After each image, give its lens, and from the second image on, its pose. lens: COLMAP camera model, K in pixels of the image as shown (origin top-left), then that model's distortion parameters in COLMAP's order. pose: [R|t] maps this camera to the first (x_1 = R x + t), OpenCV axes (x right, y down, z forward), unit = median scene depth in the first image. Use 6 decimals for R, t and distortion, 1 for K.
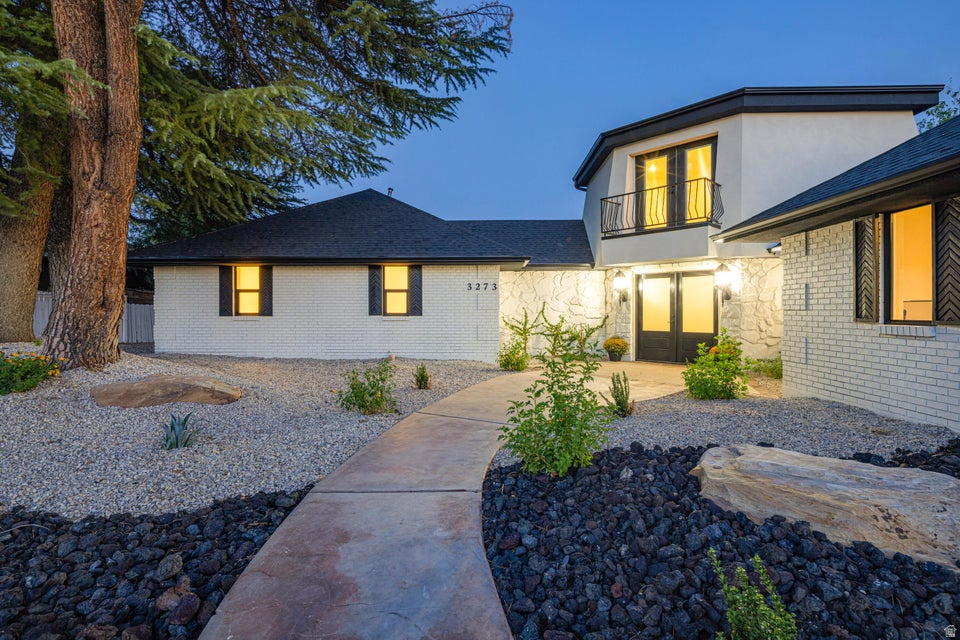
lens RADIAL K [[463.1, 0, 479.0], [0, 463.1, 310.5], [0, 0, 1]] dist [0.000529, -0.000073]
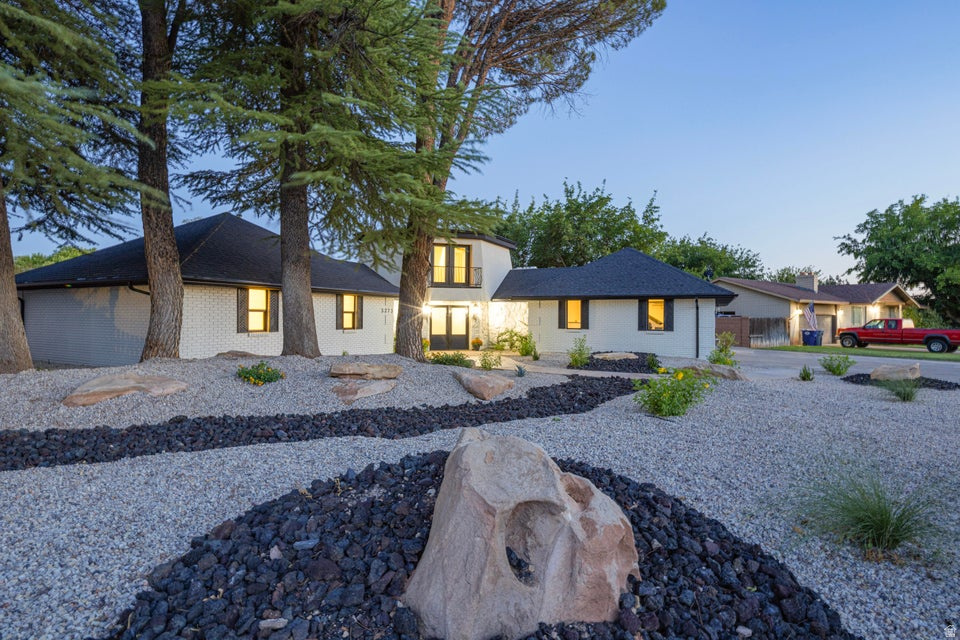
lens RADIAL K [[463.1, 0, 479.0], [0, 463.1, 310.5], [0, 0, 1]] dist [0.000529, -0.000073]
pose [[0.434565, 0.015783, 0.900502, -1.302621], [-0.005440, 0.999874, -0.014900, -0.028725], [-0.900624, 0.001577, 0.434596, -0.005540]]
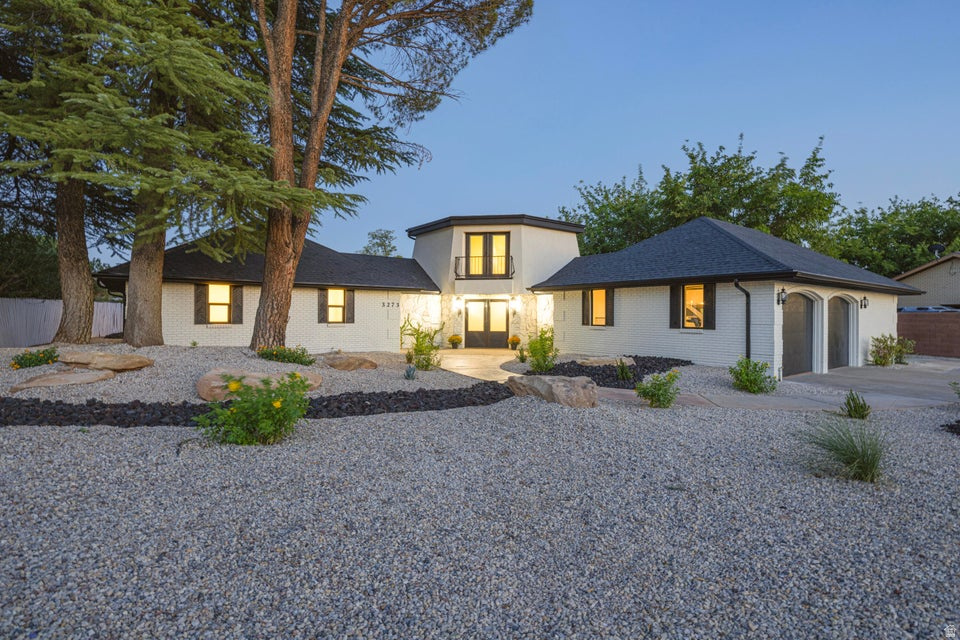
lens RADIAL K [[463.1, 0, 479.0], [0, 463.1, 310.5], [0, 0, 1]] dist [0.000529, -0.000073]
pose [[0.788444, 0.011570, 0.614998, -0.715502], [-0.005964, 0.999920, -0.011166, -0.015688], [-0.615078, 0.005135, 0.788449, -0.429855]]
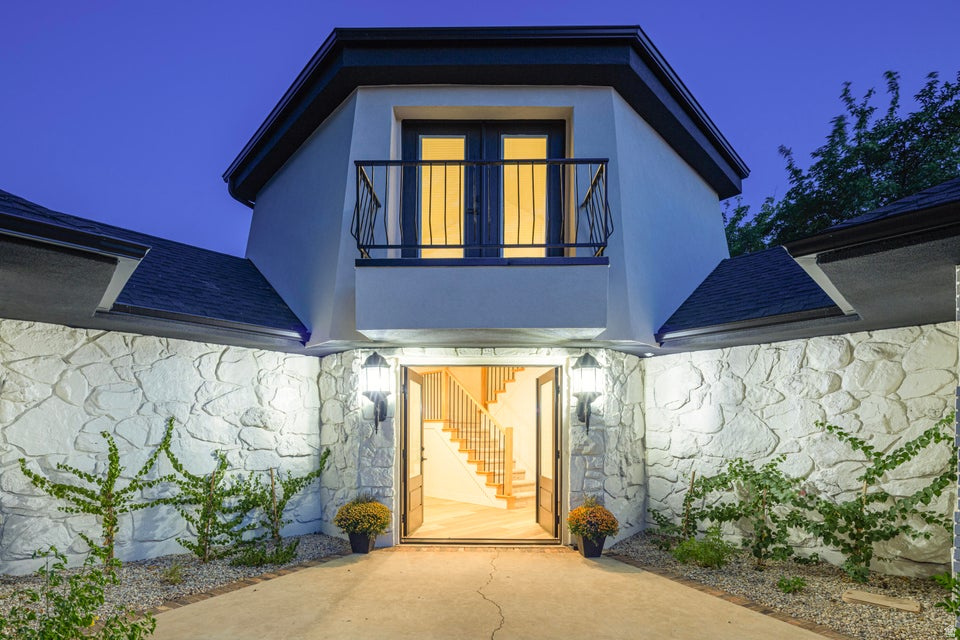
lens RADIAL K [[462.7, 0, 476.1], [0, 462.7, 435.0], [0, 0, 1]] dist [0.001041, 0.000226]
pose [[0.700386, 0.001647, 0.713762, 0.048937], [-0.004124, 0.999990, 0.001739, -0.006591], [-0.713752, -0.004161, 0.700386, 0.614812]]
